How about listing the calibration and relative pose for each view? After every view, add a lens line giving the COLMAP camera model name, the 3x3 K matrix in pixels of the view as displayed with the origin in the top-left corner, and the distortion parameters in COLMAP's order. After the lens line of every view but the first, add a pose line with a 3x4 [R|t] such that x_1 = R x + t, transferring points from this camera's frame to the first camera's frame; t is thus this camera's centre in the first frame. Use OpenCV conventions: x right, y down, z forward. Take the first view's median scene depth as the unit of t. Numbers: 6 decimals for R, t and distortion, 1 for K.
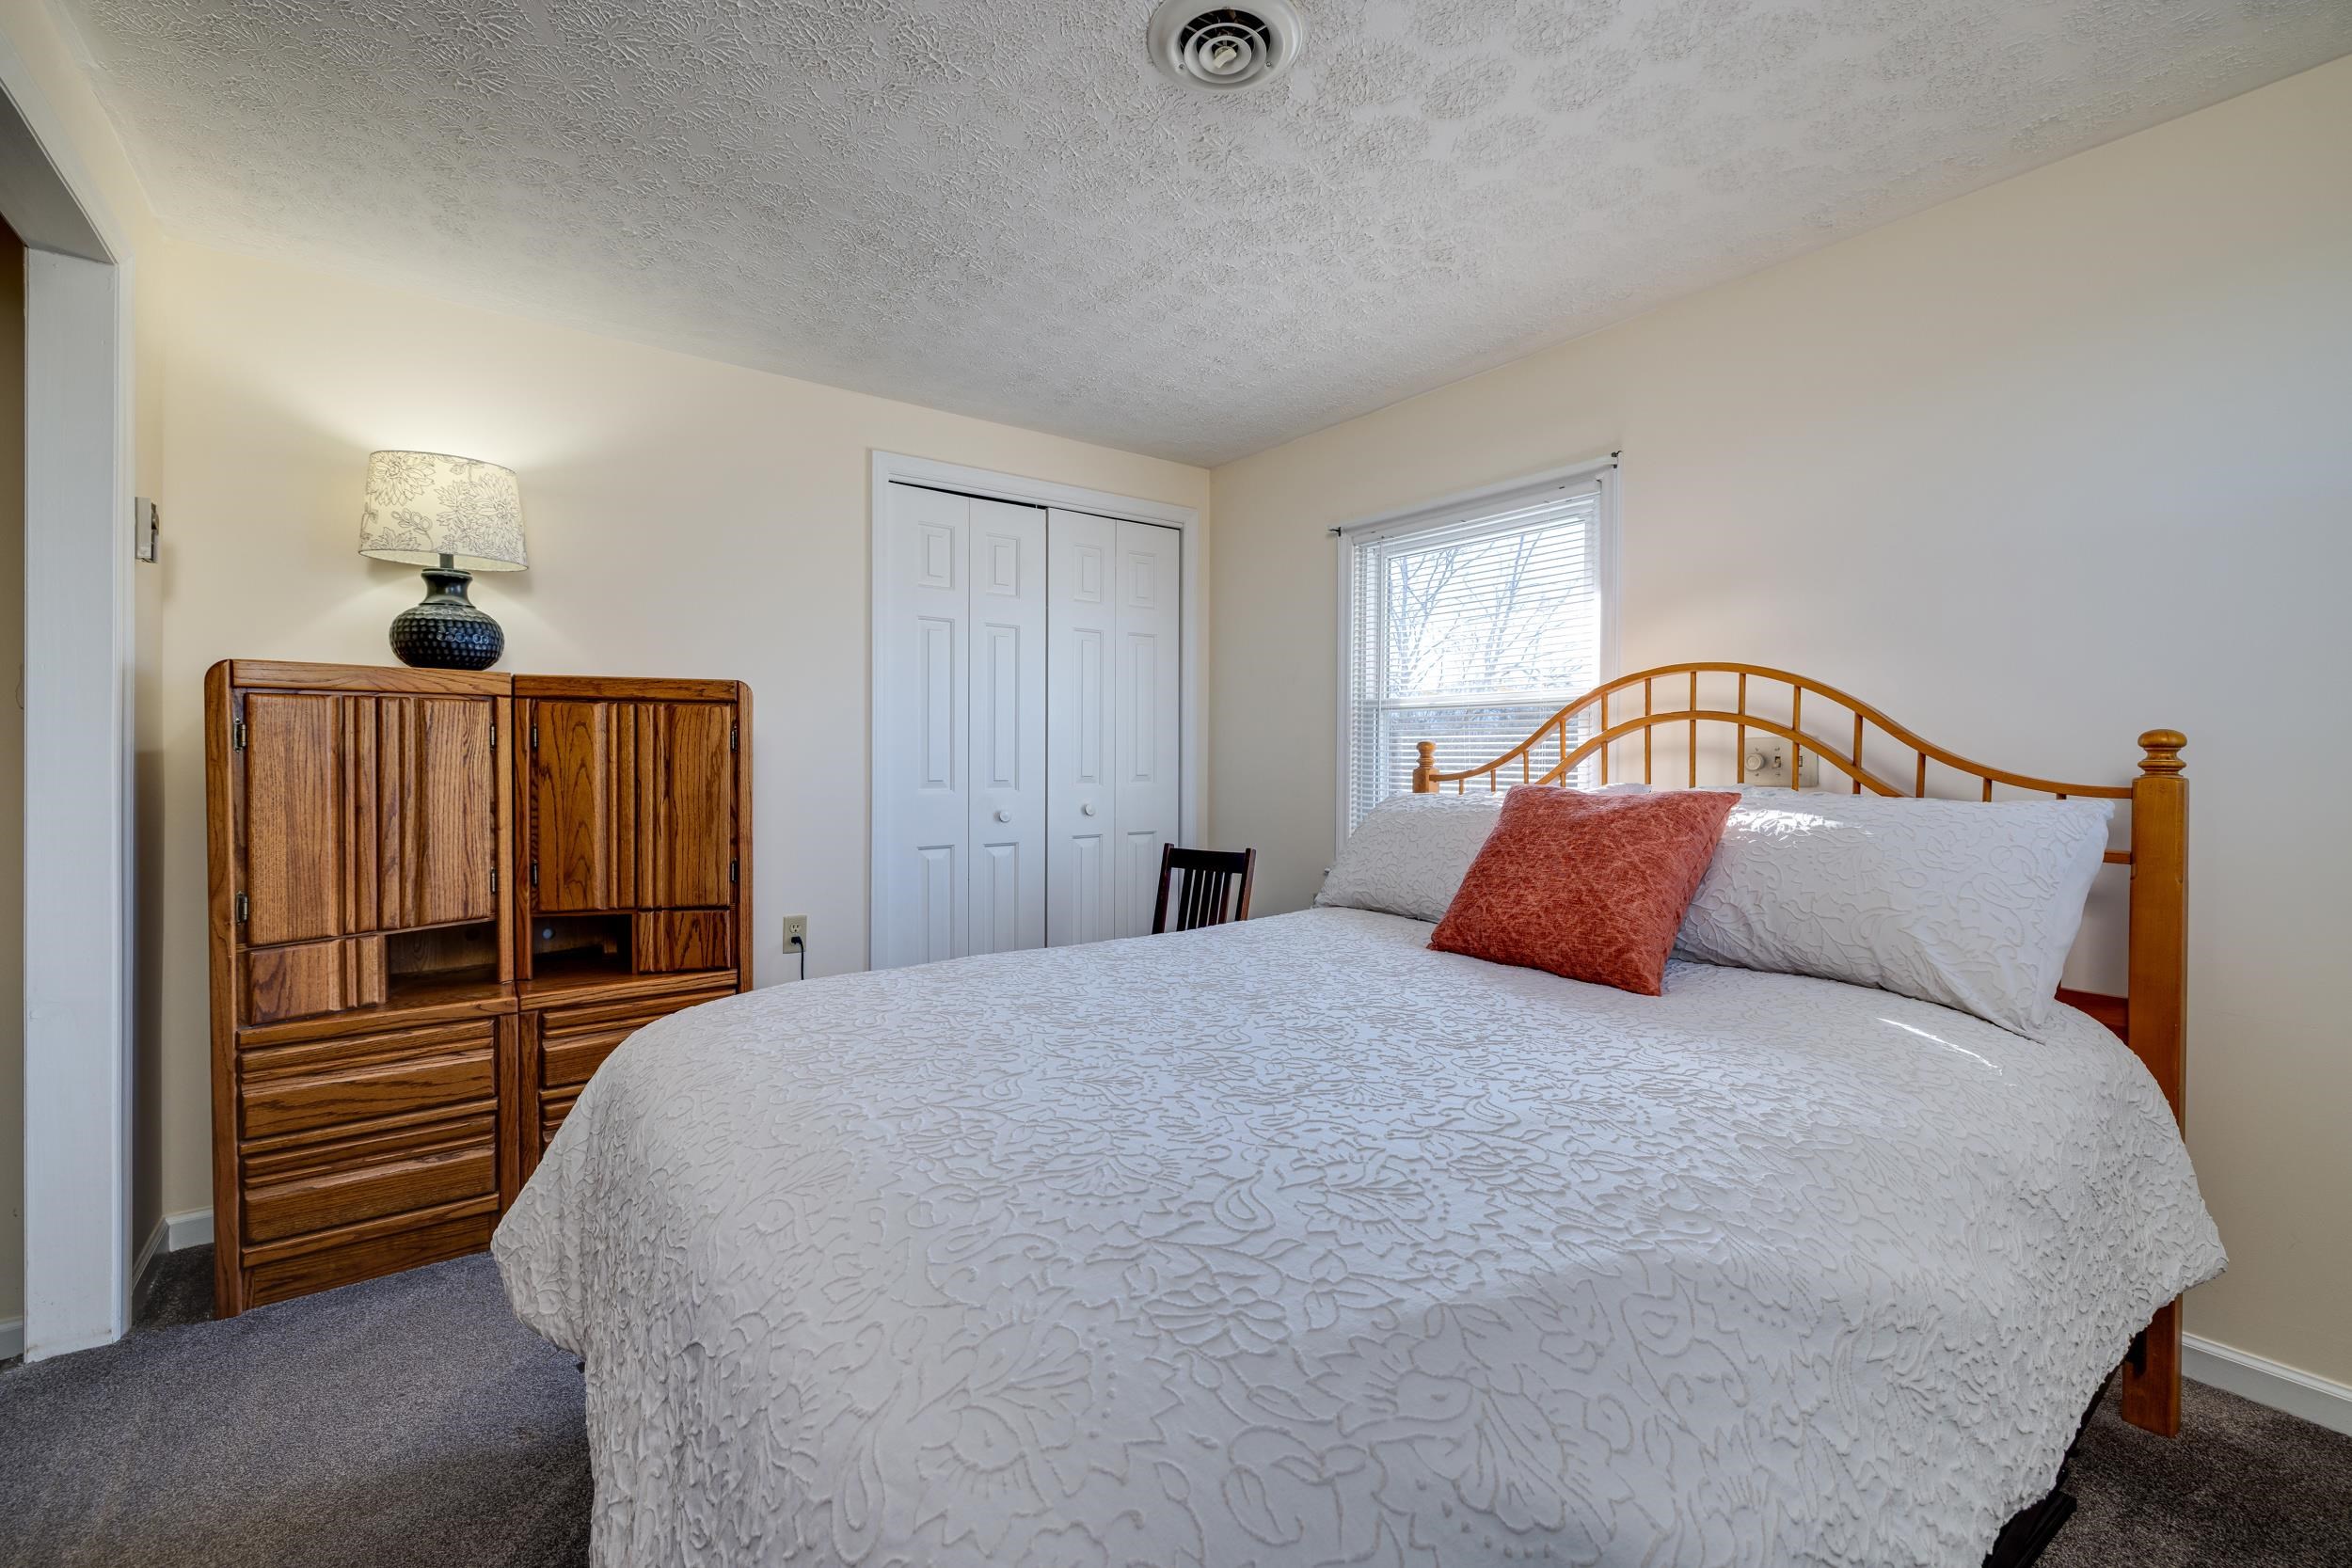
lens RADIAL K [[991.7, 0, 1171.4], [0, 991.7, 764.6], [0, 0, 1]] dist [-0.000269, -0.000027]
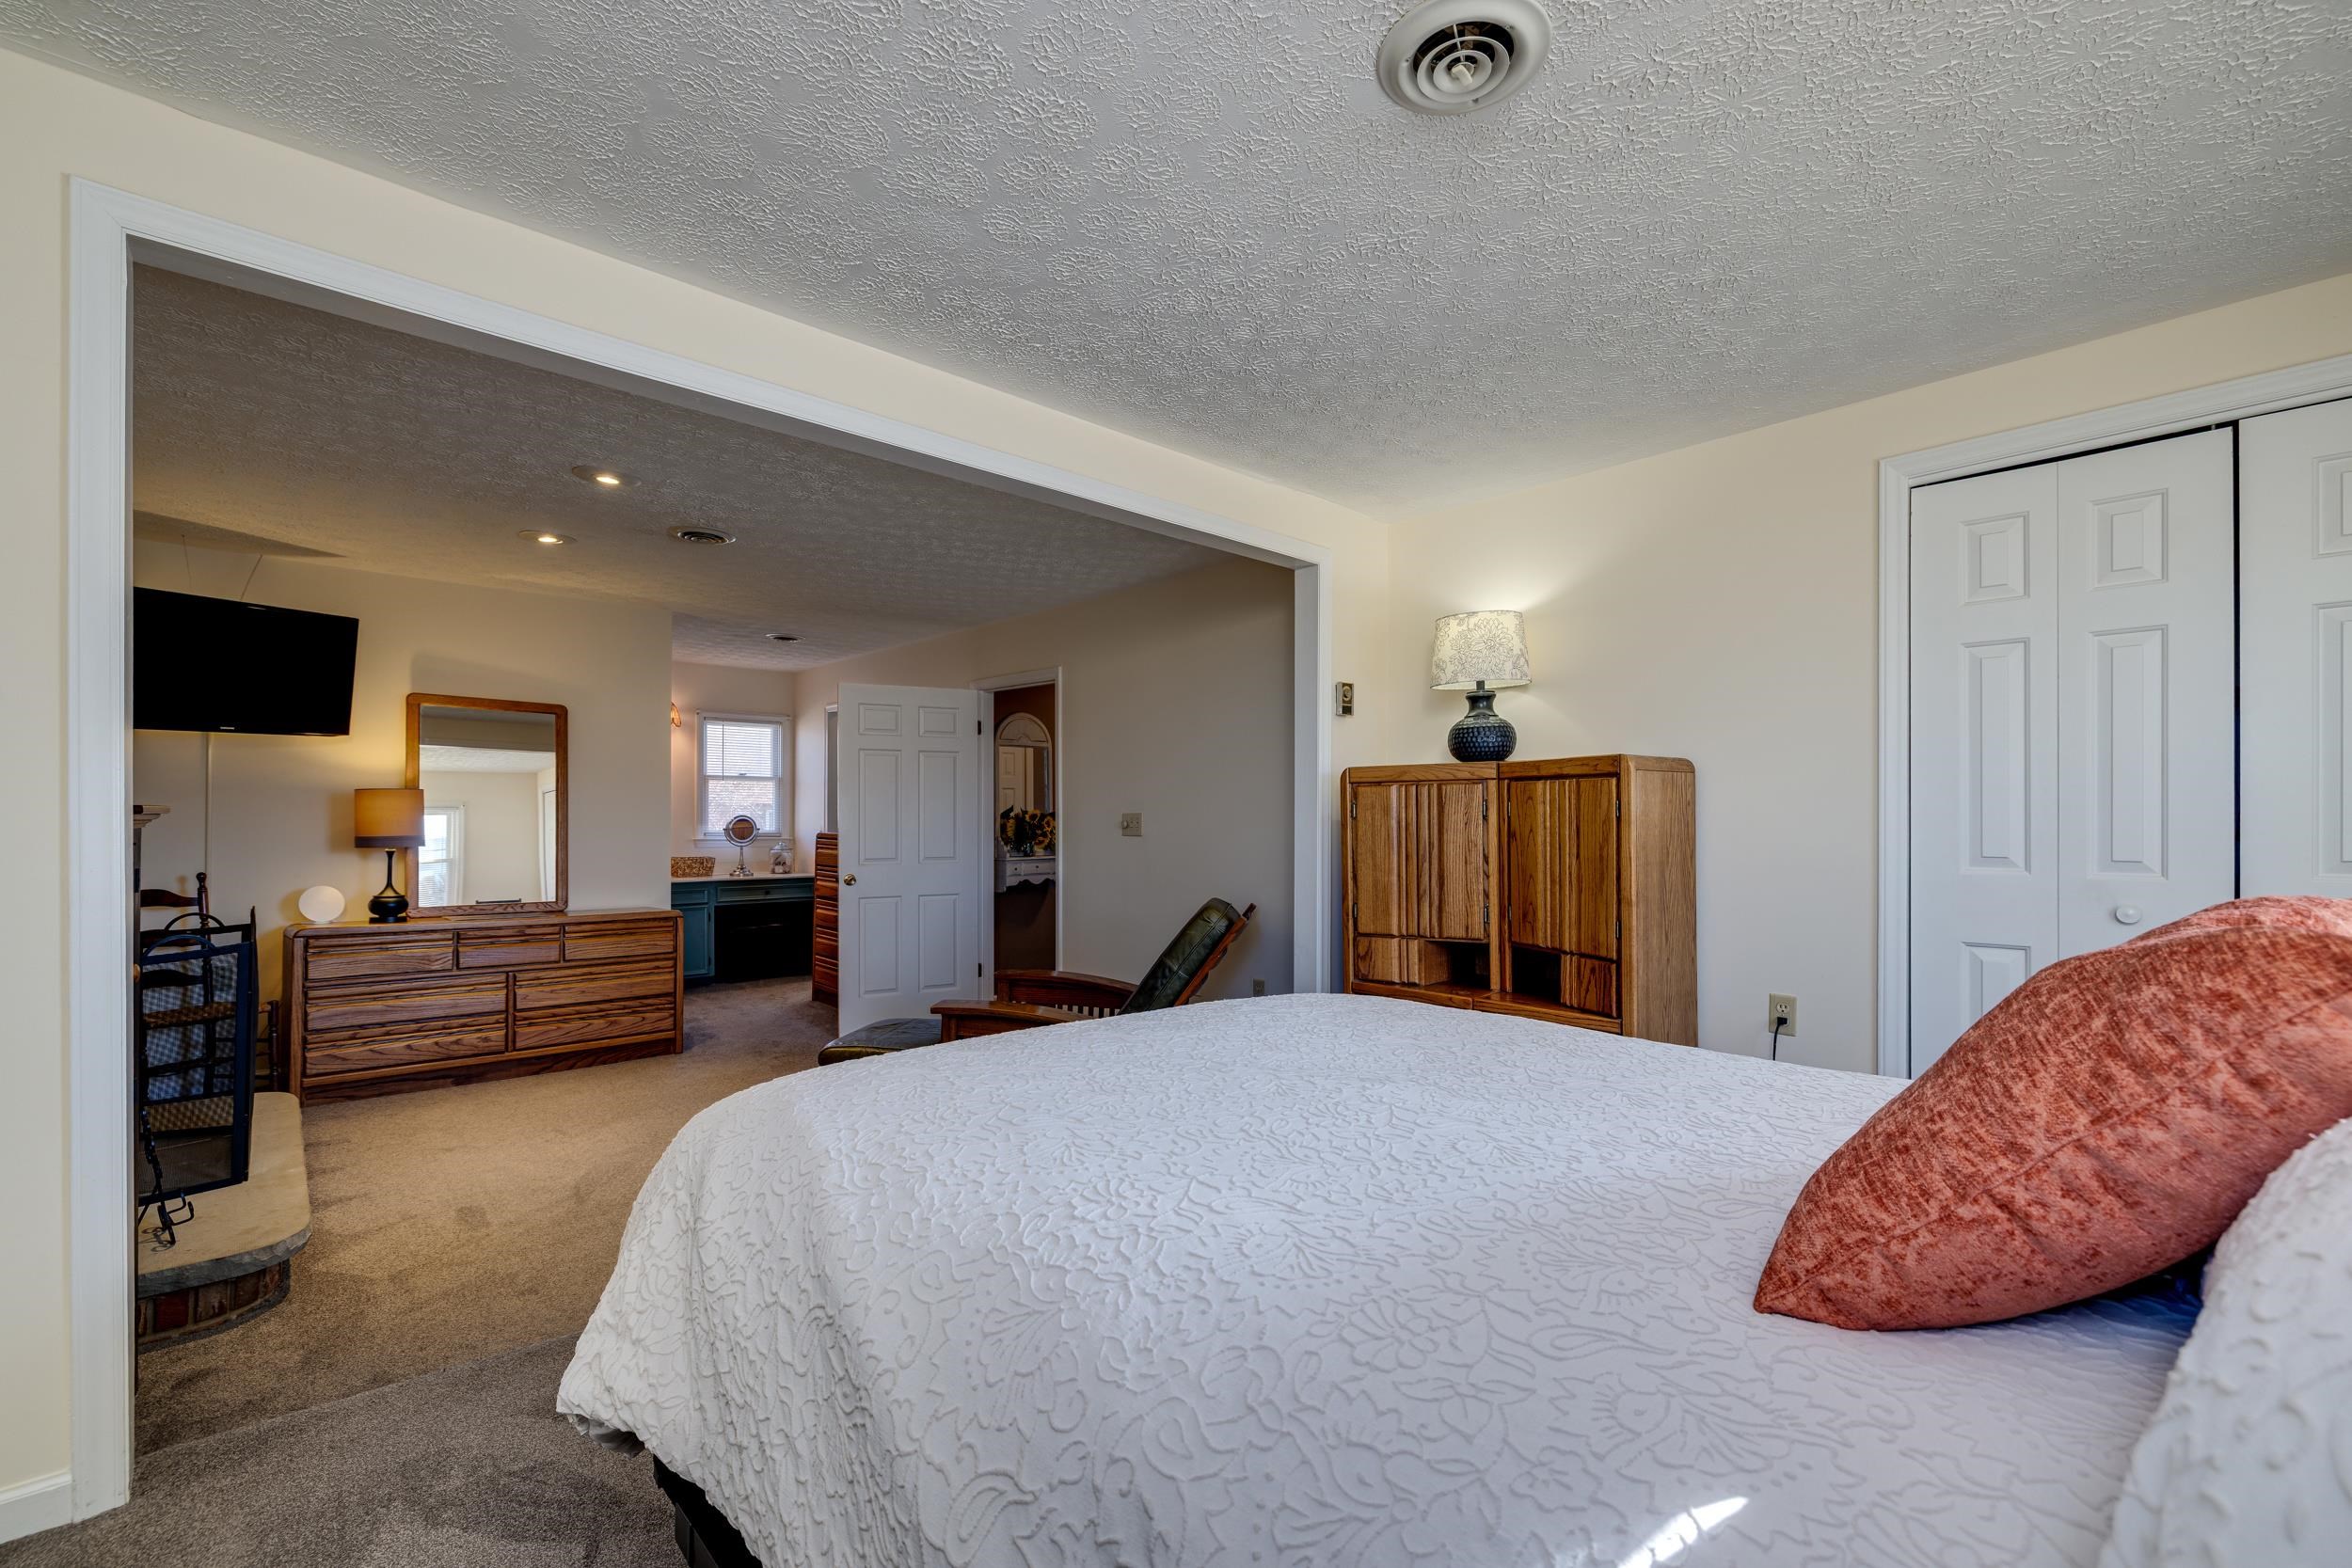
lens RADIAL K [[1020.8, 0, 1175.4], [0, 1020.8, 820.6], [0, 0, 1]] dist [0.000052, -0.000009]
pose [[0.091346, -0.002159, -0.995817, 0.676557], [-0.011300, 0.999931, -0.003204, -0.002618], [0.995755, 0.011545, 0.091315, 0.438763]]
